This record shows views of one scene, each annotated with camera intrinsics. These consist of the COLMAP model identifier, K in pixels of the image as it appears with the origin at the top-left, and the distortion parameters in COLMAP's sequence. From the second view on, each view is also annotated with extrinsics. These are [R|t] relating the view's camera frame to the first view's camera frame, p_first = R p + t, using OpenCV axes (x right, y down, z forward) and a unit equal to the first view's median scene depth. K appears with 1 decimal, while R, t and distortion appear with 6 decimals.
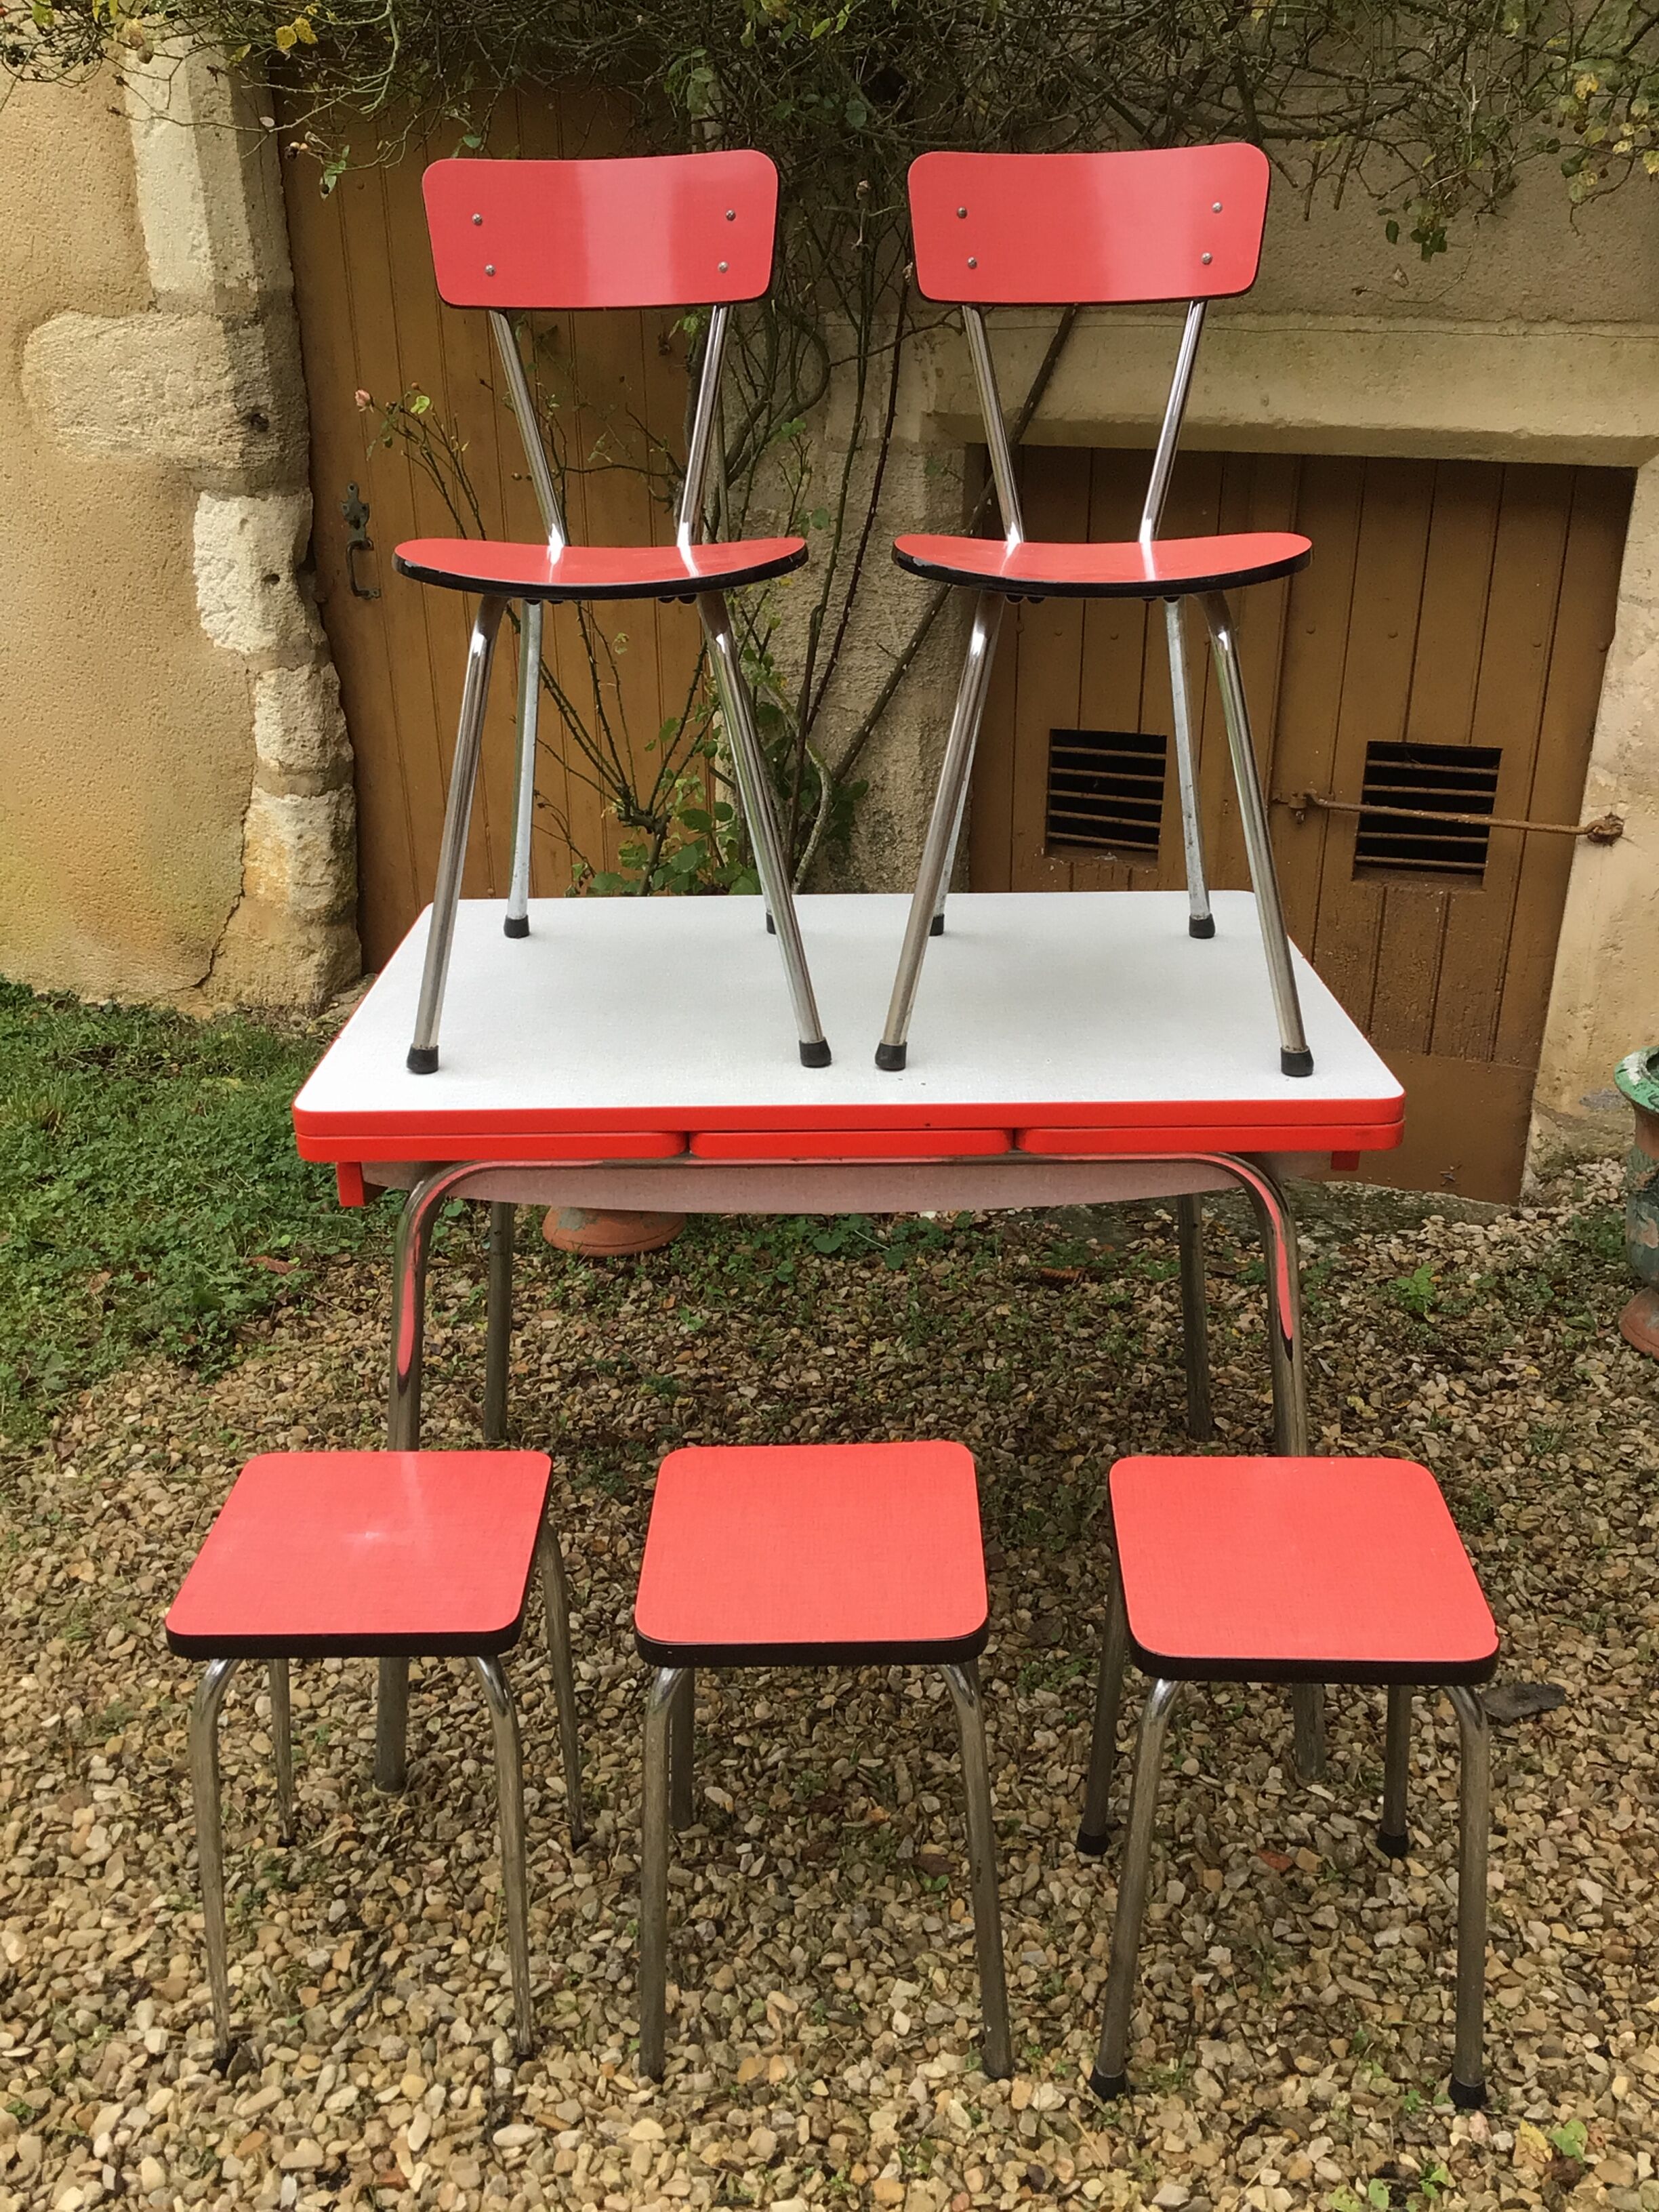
lens RADIAL K [[2010.8, 0, 826.3], [0, 2010.8, 1109.1], [0, 0, 1]] dist [0.127290, -0.260108]
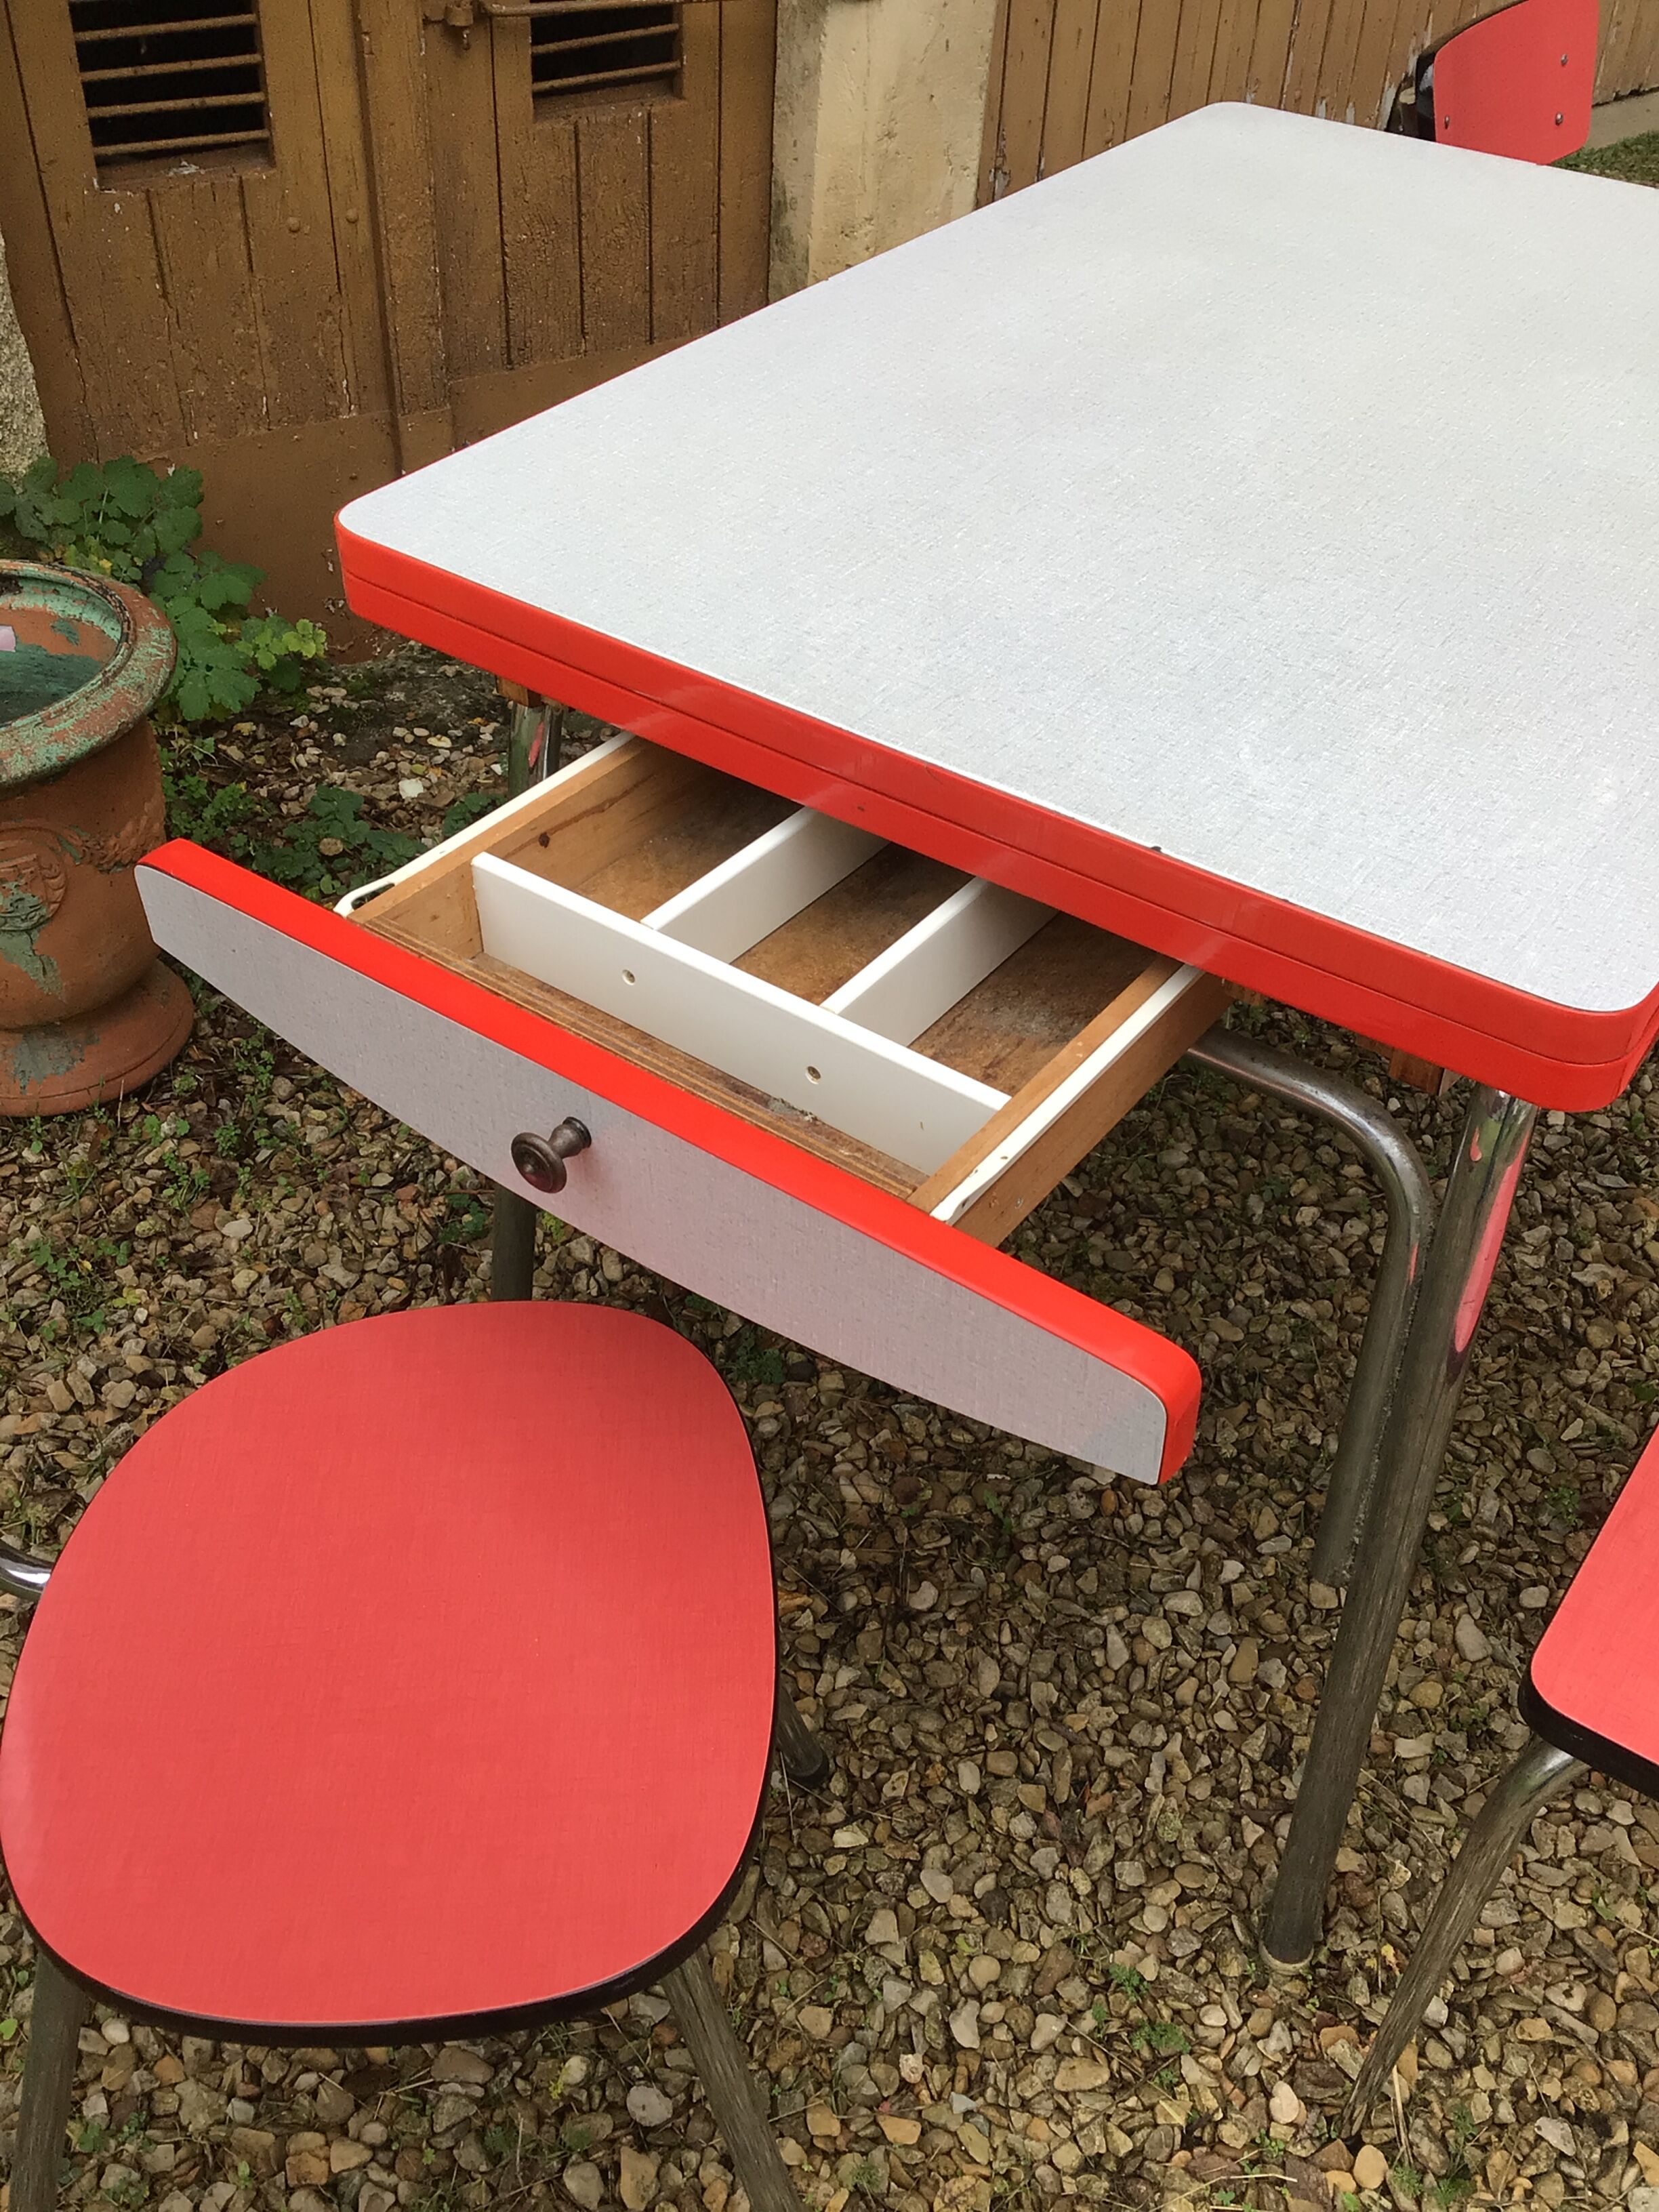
lens RADIAL K [[2023.8, 0, 829.5], [0, 2023.8, 1106.0], [0, 0, 1]] dist [0.063300, -0.117011]
pose [[0.591236, -0.512859, 0.622427, -0.553066], [0.273514, 0.853533, 0.443476, -0.191498], [-0.758703, -0.091957, 0.644914, 0.748403]]
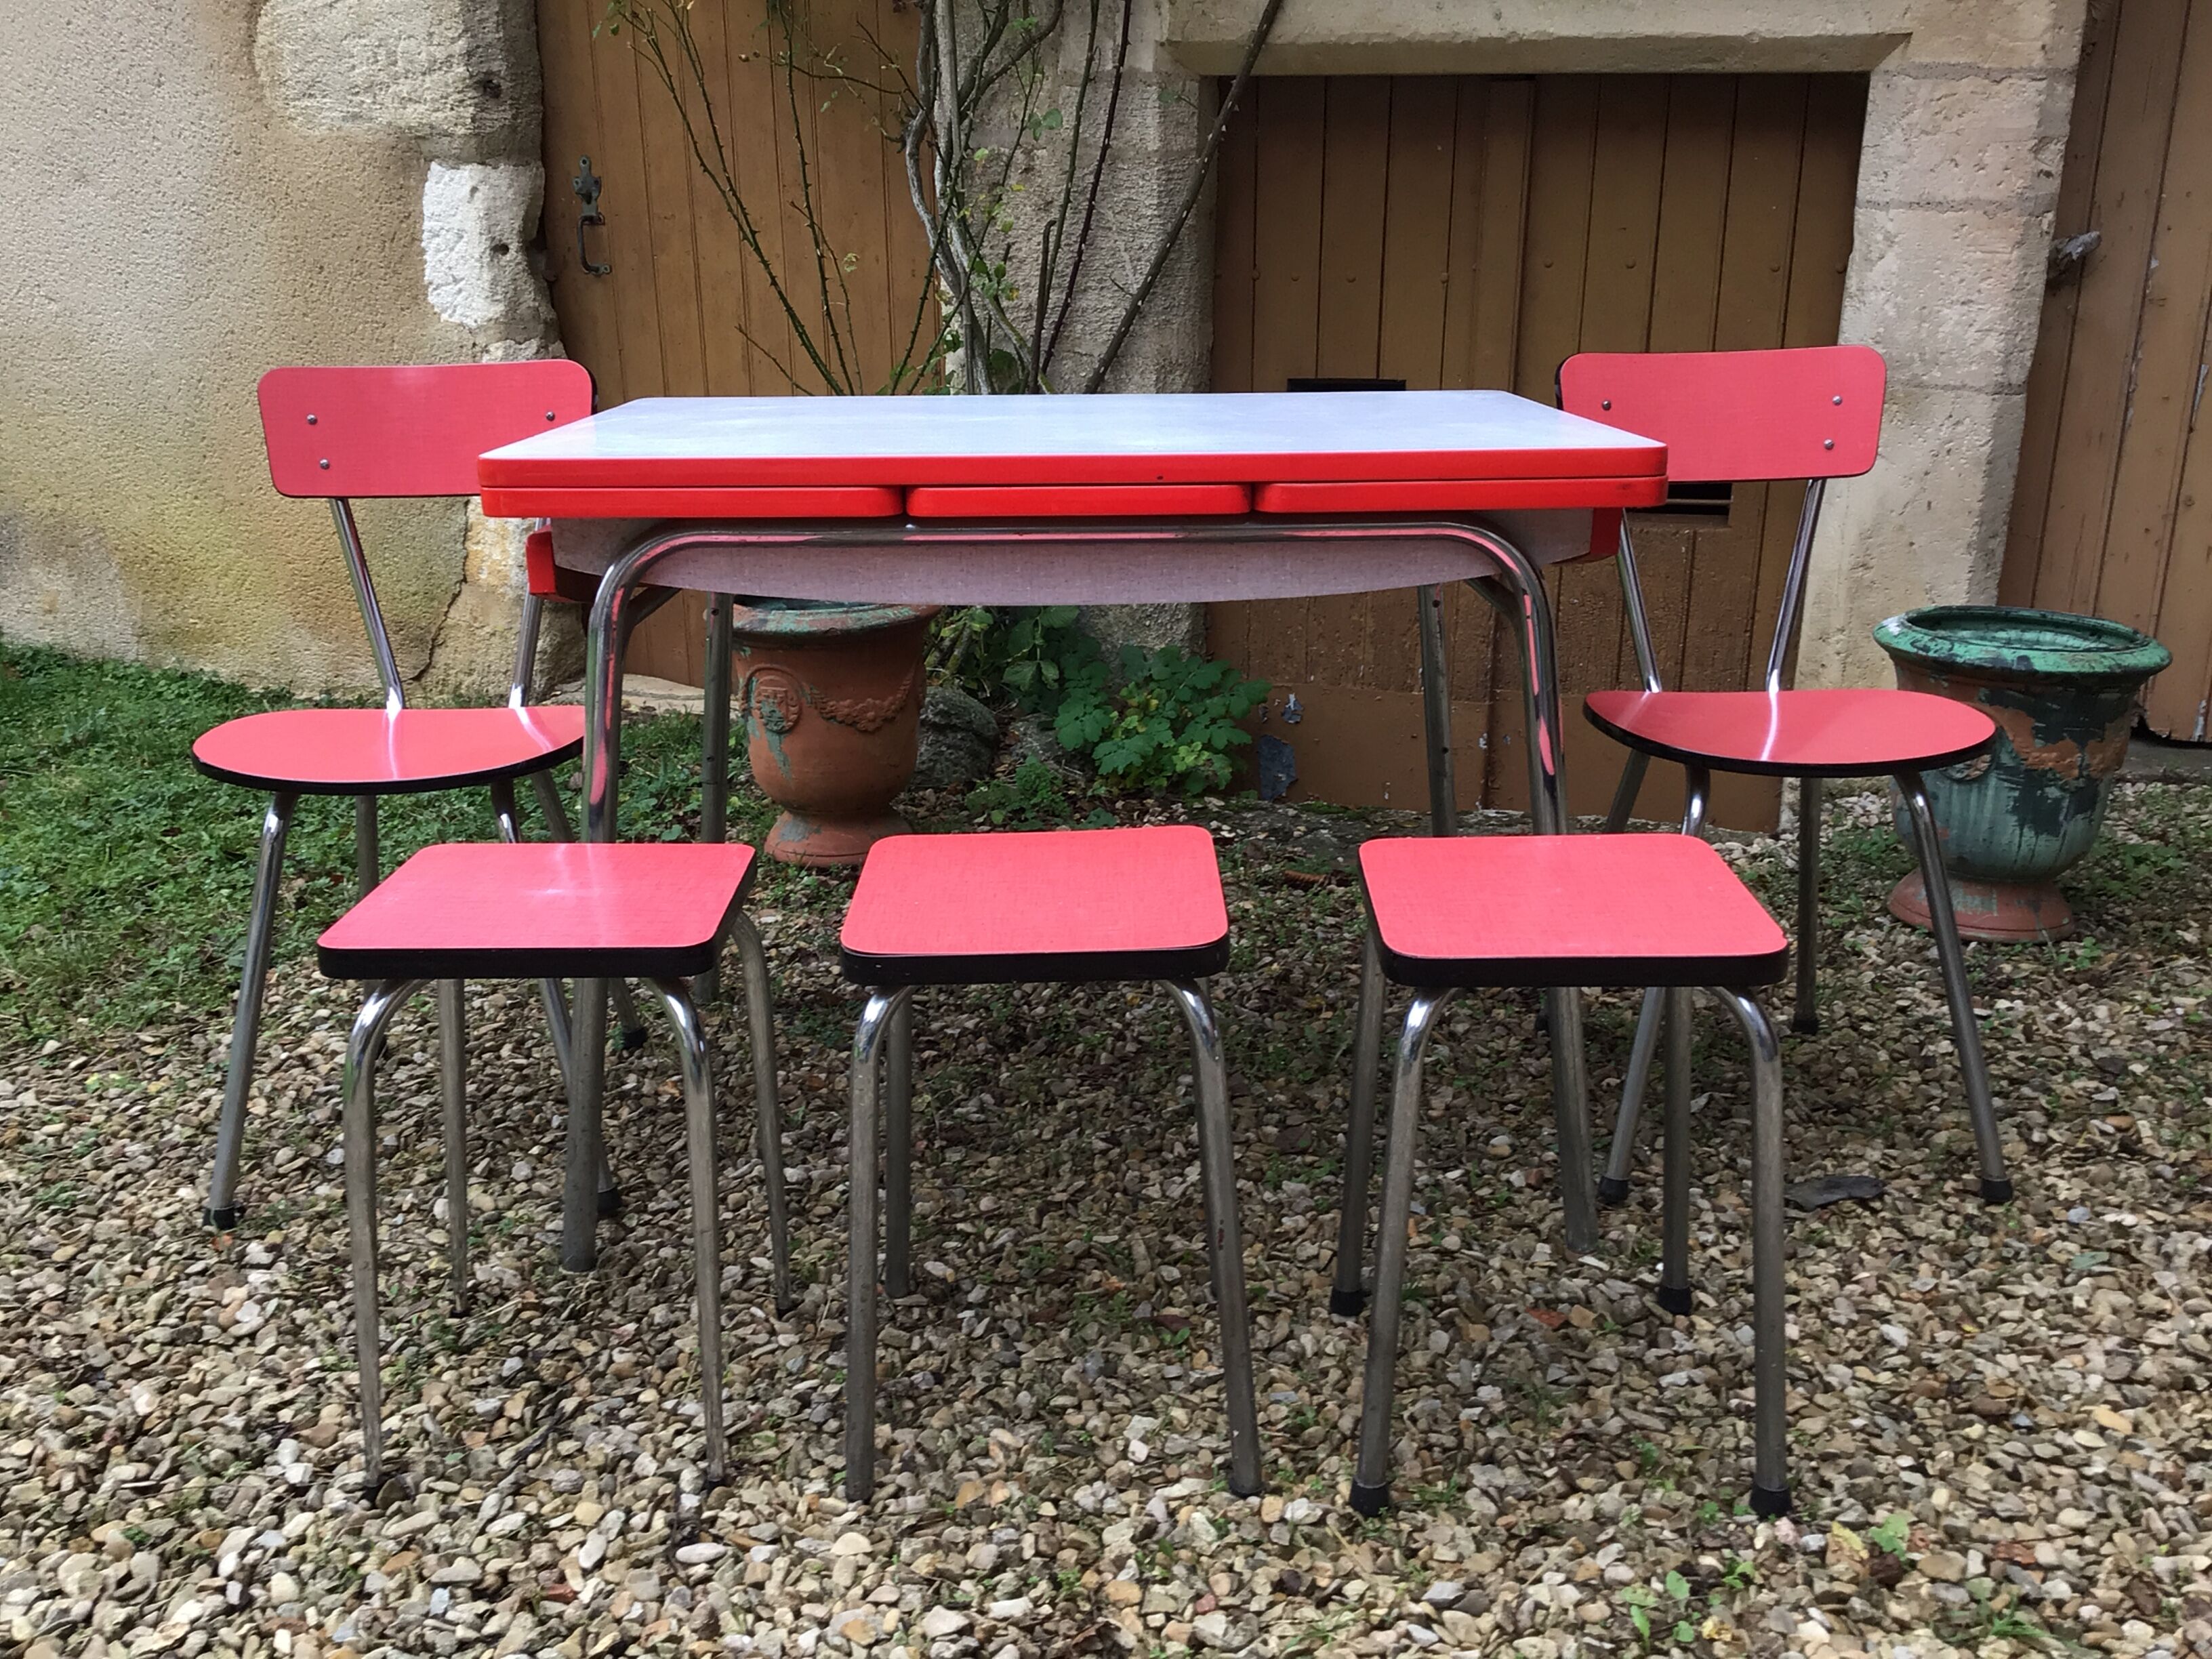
lens RADIAL K [[2010.8, 0, 1101.8], [0, 2010.8, 819.4], [0, 0, 1]] dist [0.127290, -0.260108]
pose [[0.999862, -0.002210, 0.016453, 0.005755], [0.003832, 0.995056, -0.099241, 0.226969], [-0.016153, 0.099290, 0.994927, 0.071877]]
